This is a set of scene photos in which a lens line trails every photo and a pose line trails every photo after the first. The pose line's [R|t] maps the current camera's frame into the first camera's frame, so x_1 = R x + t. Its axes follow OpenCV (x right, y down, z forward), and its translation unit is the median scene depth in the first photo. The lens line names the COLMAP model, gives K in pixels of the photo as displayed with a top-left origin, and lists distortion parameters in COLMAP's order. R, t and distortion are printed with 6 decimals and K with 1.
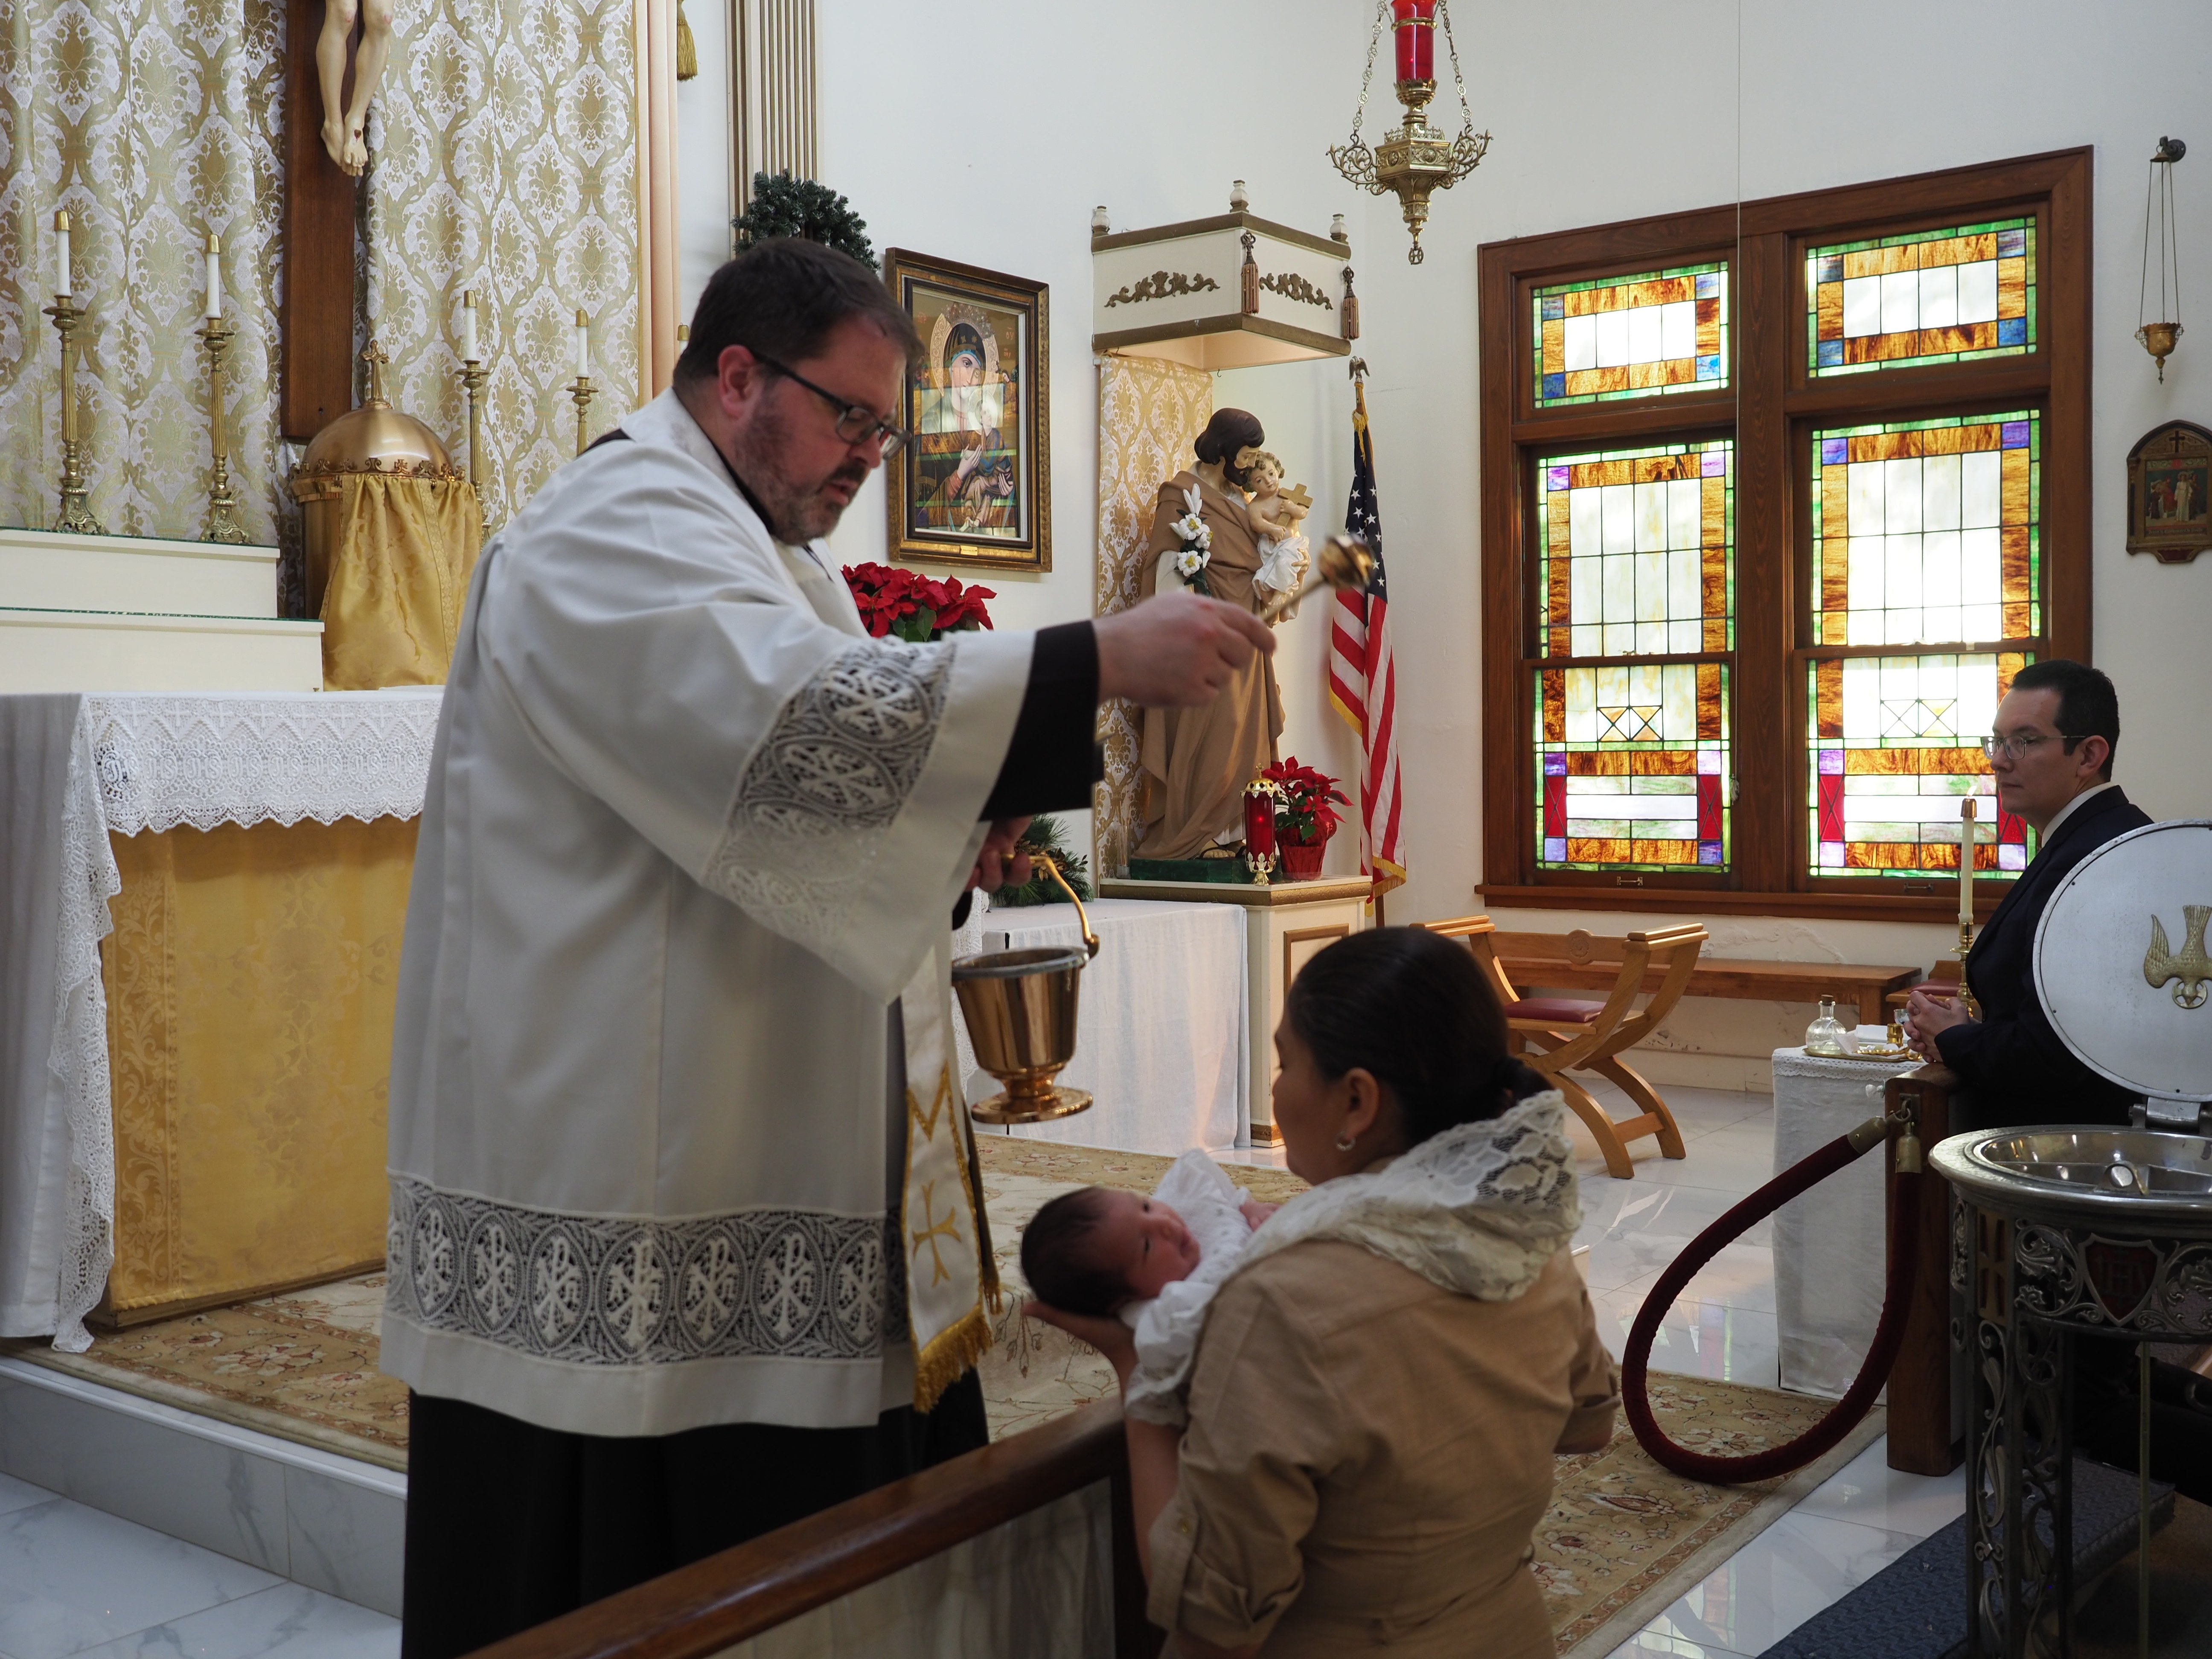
lens RADIAL K [[2223.2, 0, 1106.0], [0, 2223.2, 829.5], [0, 0, 1]] dist [-0.011348, -0.013160]
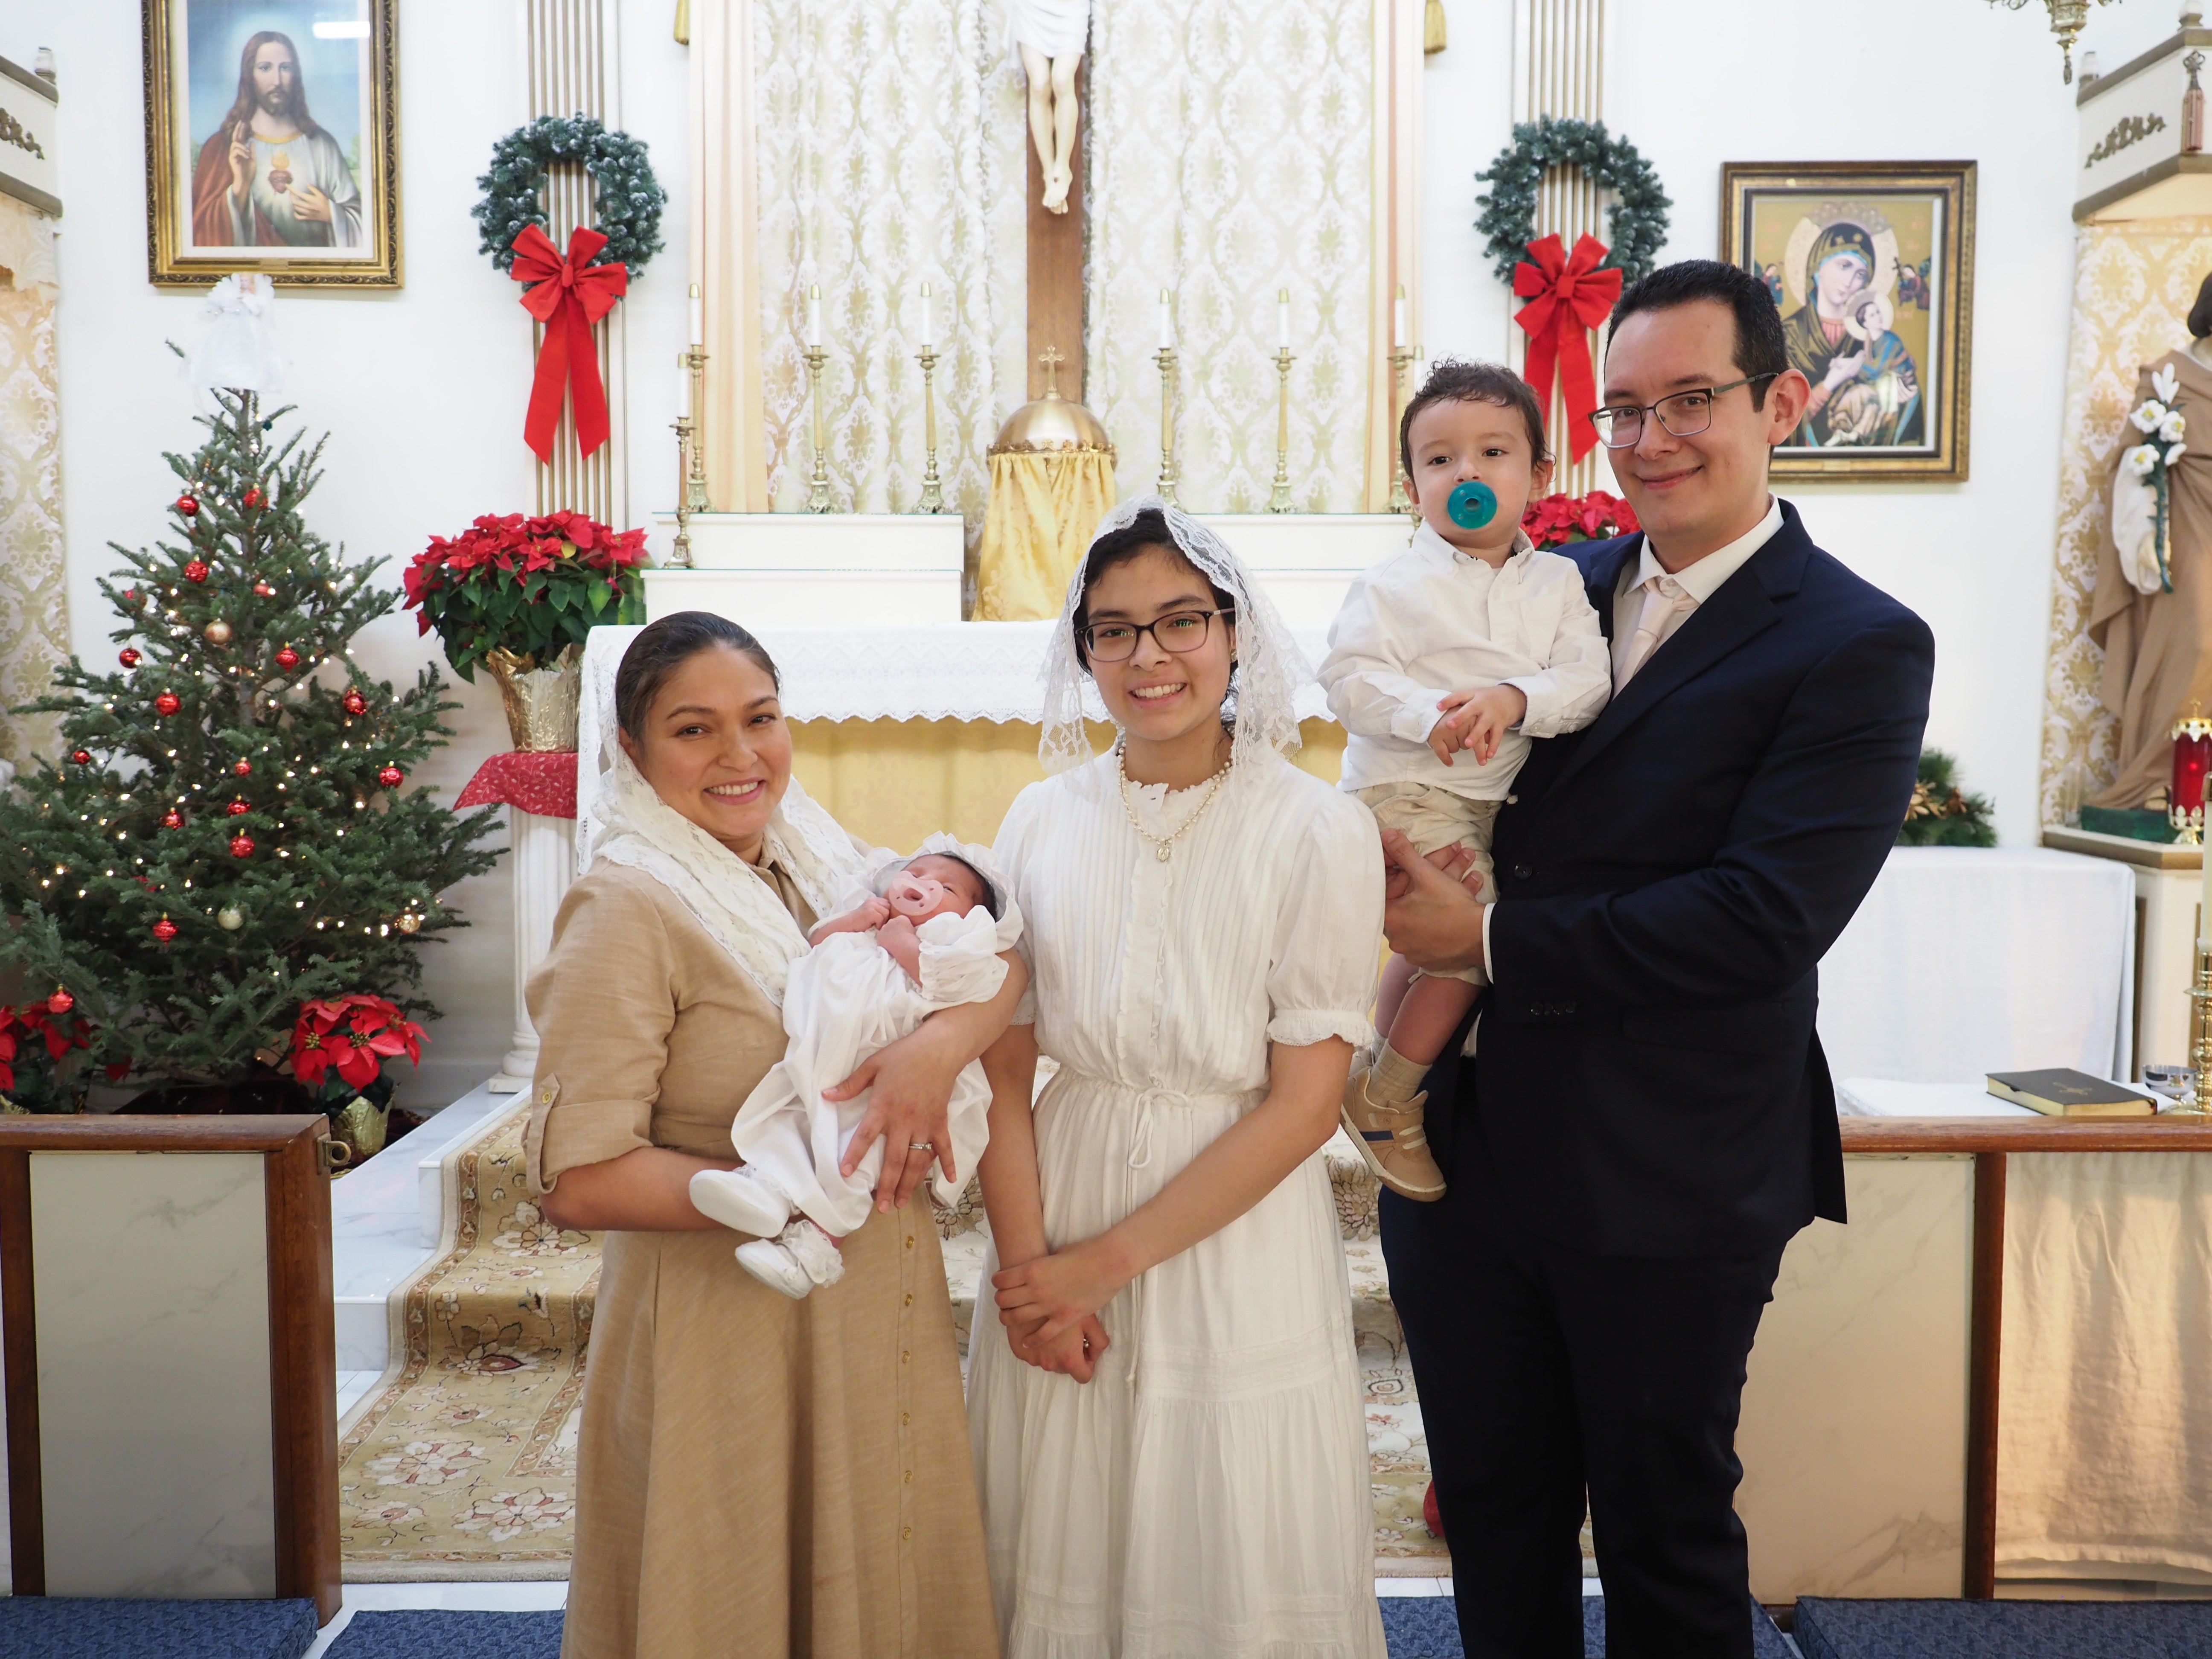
lens RADIAL K [[2020.0, 0, 1106.0], [0, 2020.0, 829.5], [0, 0, 1]] dist [0.008223, -0.014904]
pose [[0.605298, 0.077193, -0.792247, 0.441127], [-0.040077, 0.996980, 0.066521, -0.015840], [0.794989, -0.008514, 0.606564, 0.227090]]
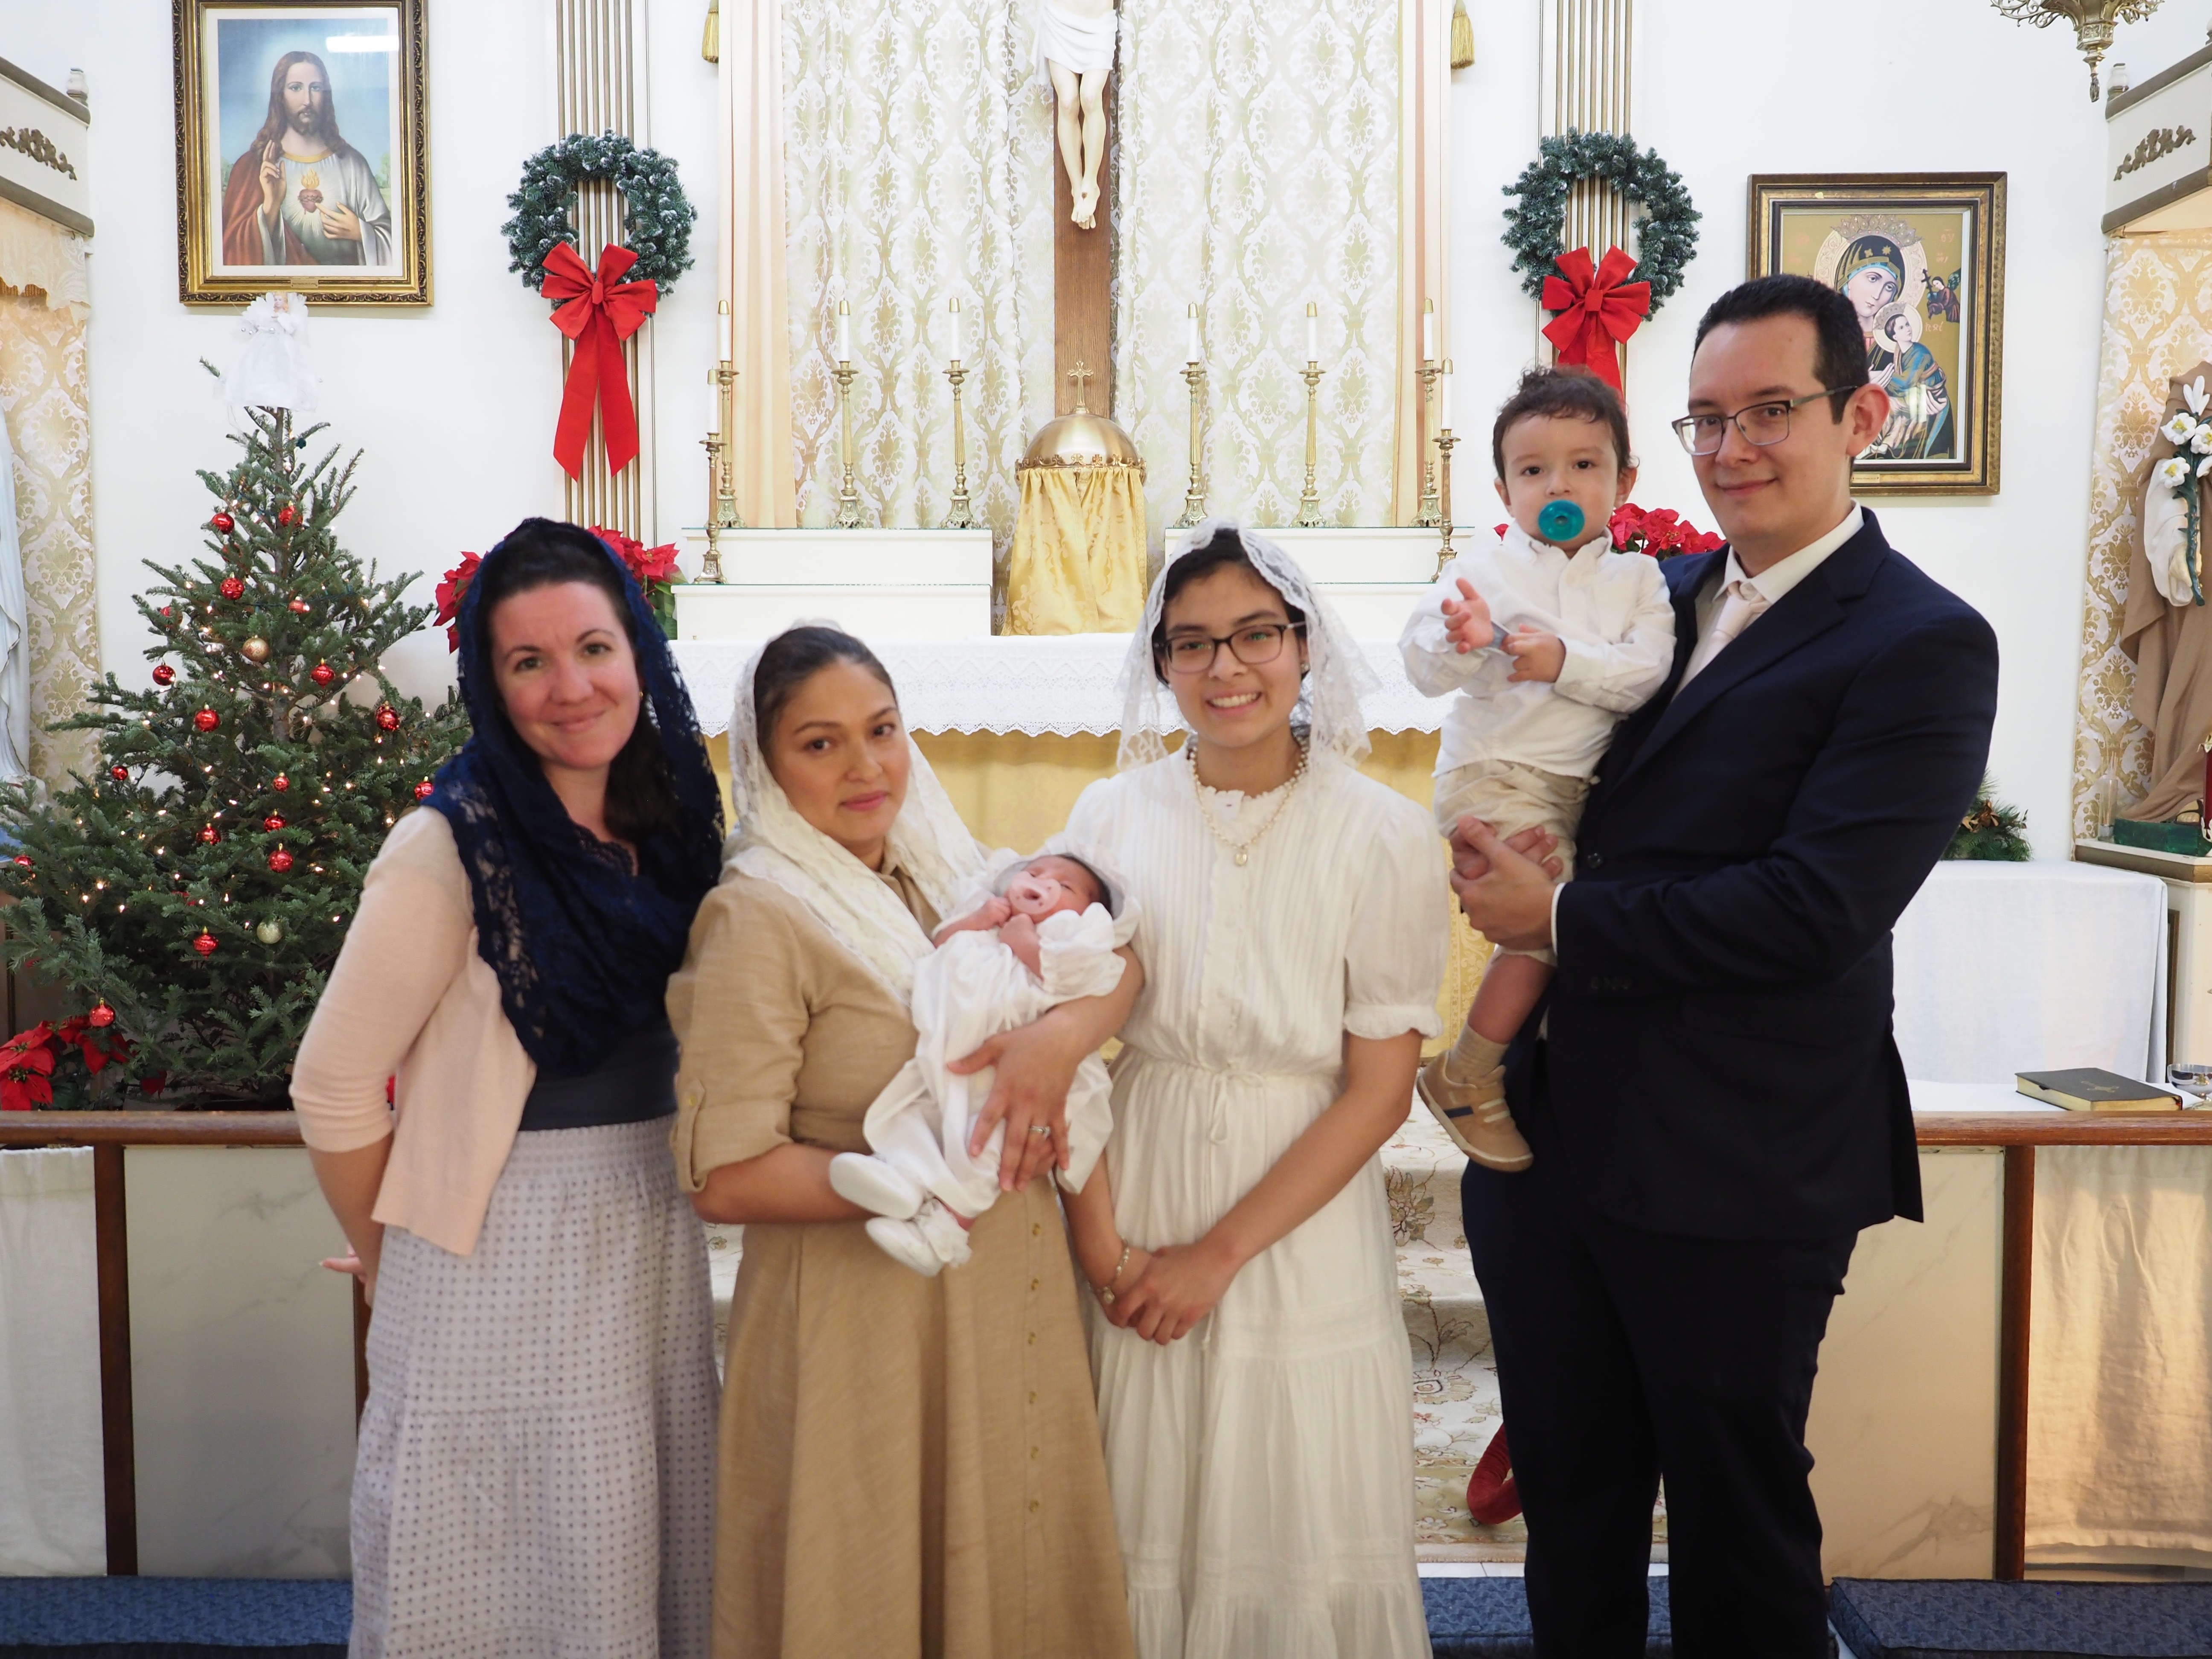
lens RADIAL K [[2077.2, 0, 1100.1], [0, 2077.2, 833.5], [0, 0, 1]] dist [0.002909, -0.013049]
pose [[0.601440, 0.069525, -0.795887, 0.452474], [-0.037378, 0.997564, 0.058897, -0.014549], [0.798043, -0.005674, 0.602573, 0.205700]]
